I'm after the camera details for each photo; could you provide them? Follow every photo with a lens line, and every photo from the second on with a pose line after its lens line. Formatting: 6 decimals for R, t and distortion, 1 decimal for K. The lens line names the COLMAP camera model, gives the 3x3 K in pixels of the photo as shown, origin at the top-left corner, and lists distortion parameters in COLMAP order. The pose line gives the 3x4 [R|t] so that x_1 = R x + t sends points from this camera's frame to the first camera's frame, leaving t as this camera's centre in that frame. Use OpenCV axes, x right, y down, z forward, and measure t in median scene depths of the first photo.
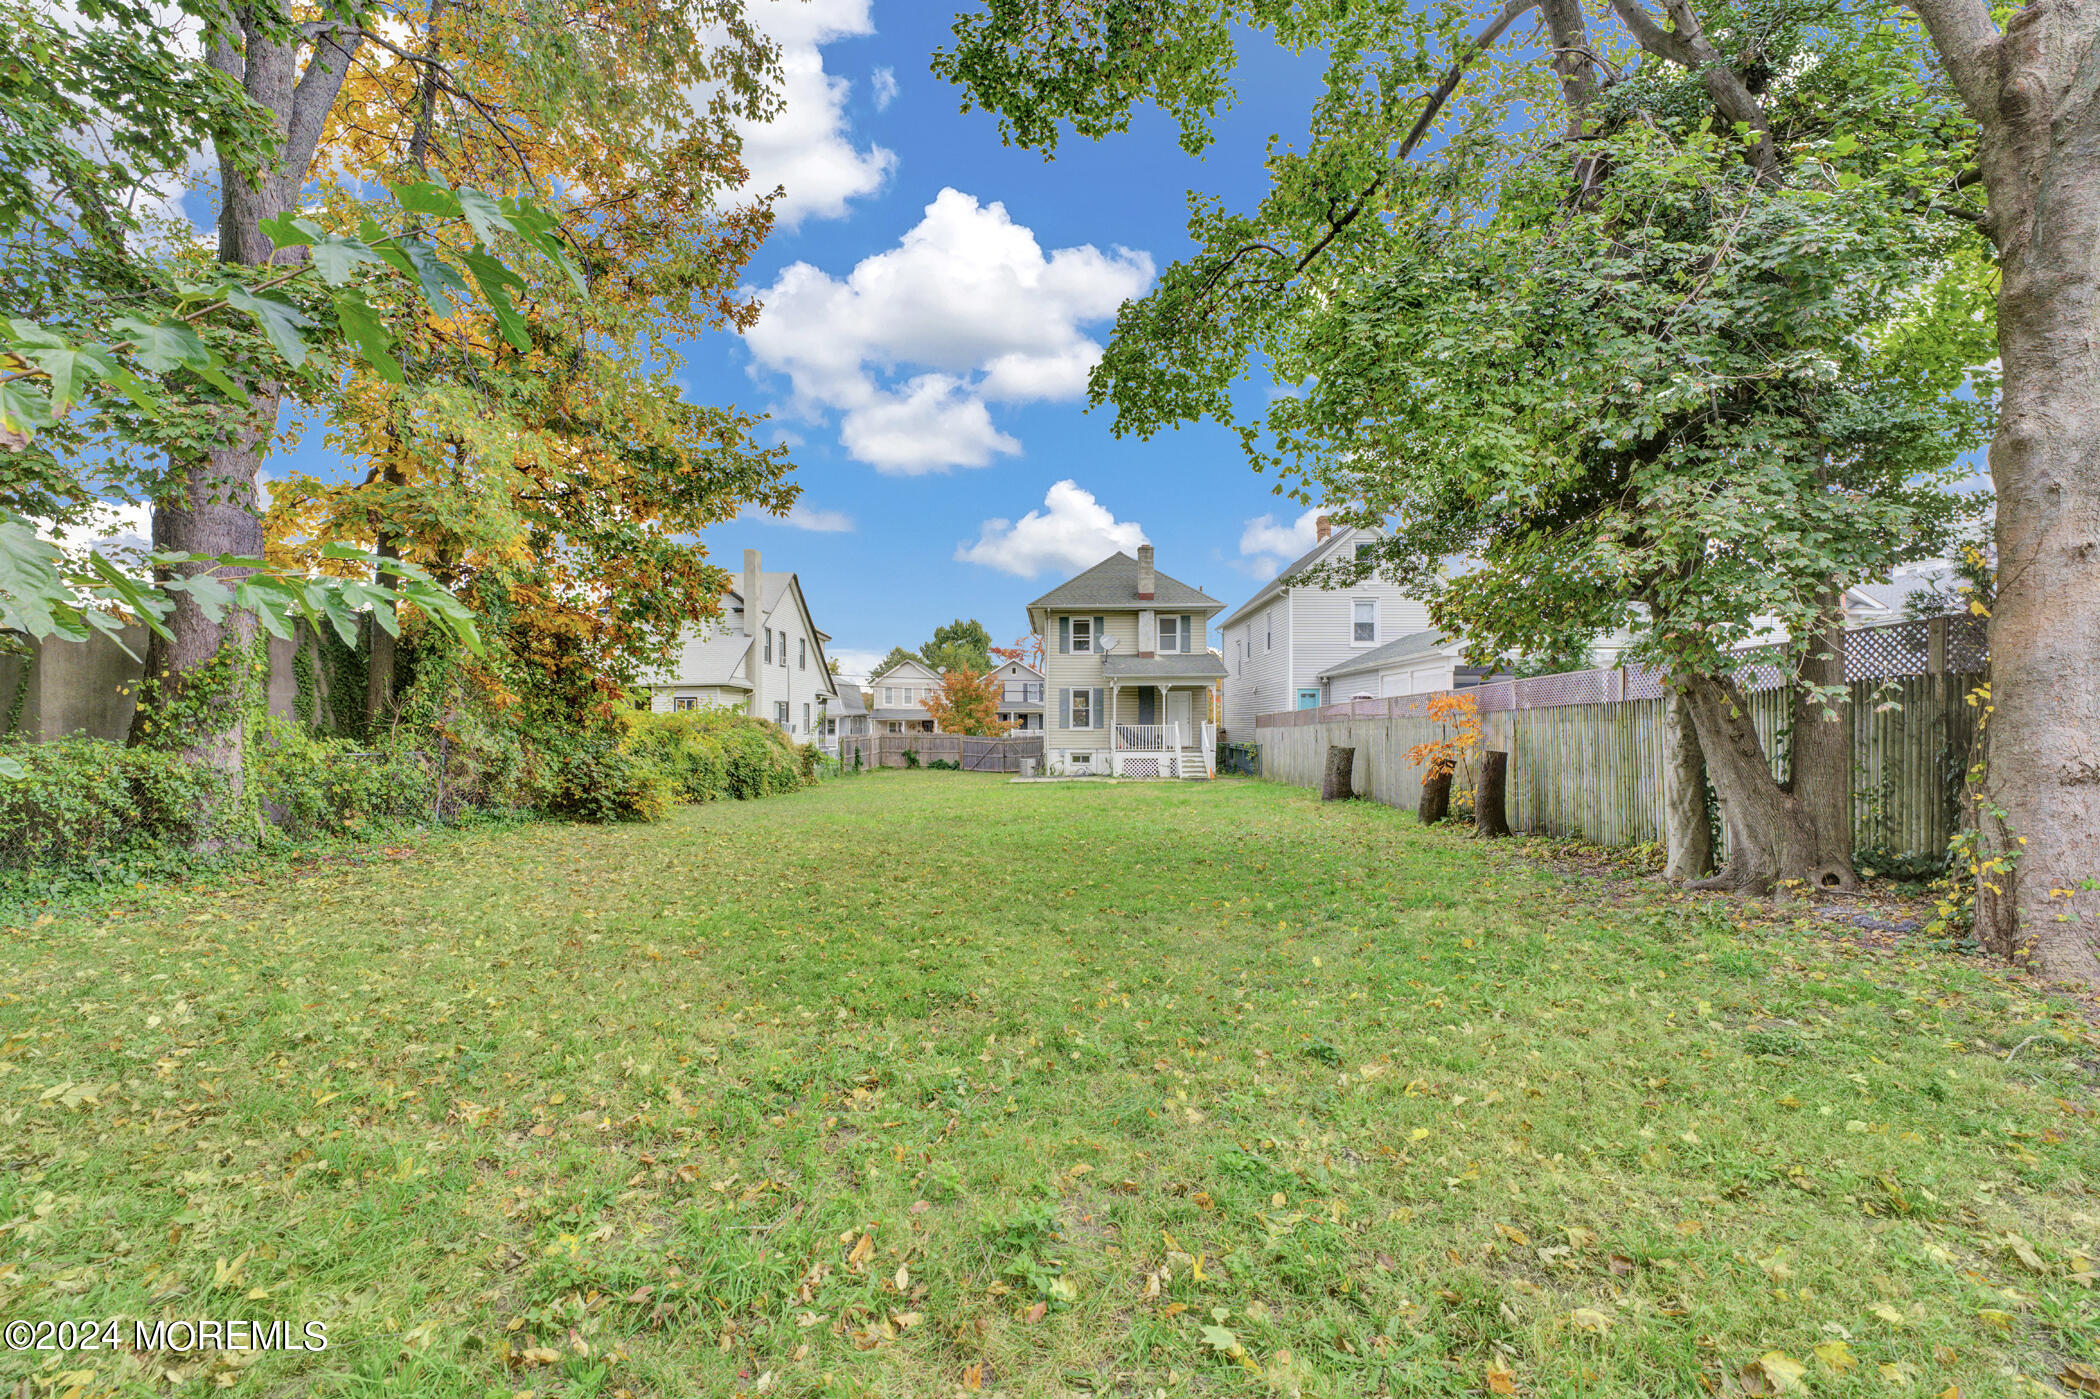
lens RADIAL K [[860.9, 0, 1050.0], [0, 860.9, 699.5], [0, 0, 1]] dist [-0.033391, -0.000034]
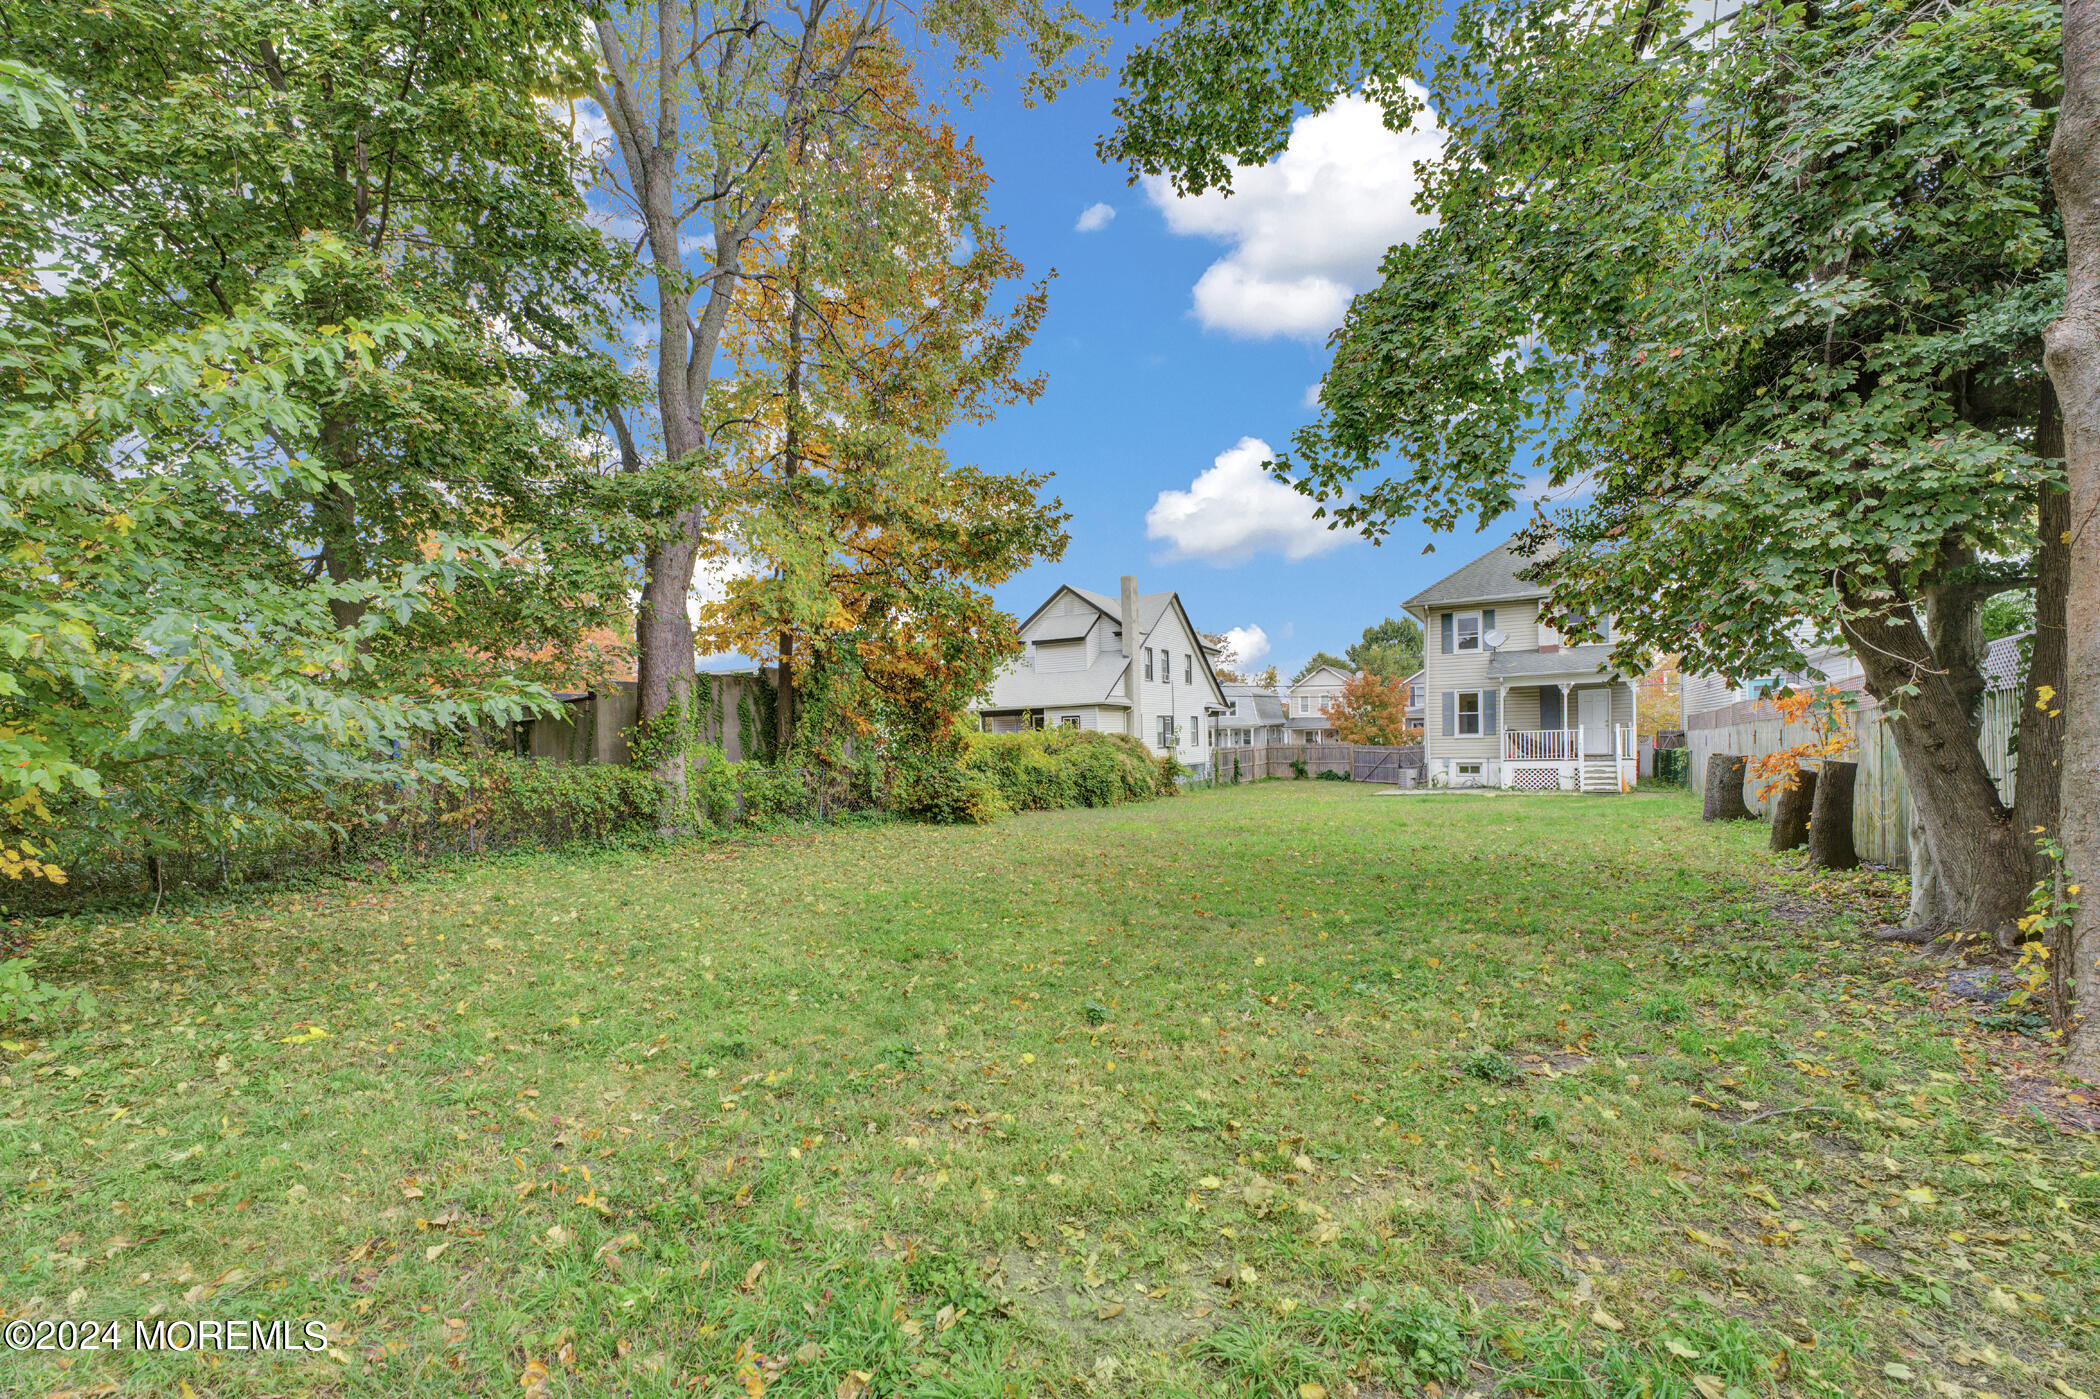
lens RADIAL K [[892.0, 0, 1057.0], [0, 892.0, 750.2], [0, 0, 1]] dist [-0.033994, -0.000071]
pose [[0.870925, -0.013016, -0.491244, 0.177302], [0.037004, 0.998548, 0.039146, -0.005705], [0.490022, -0.052271, 0.870142, -0.036042]]
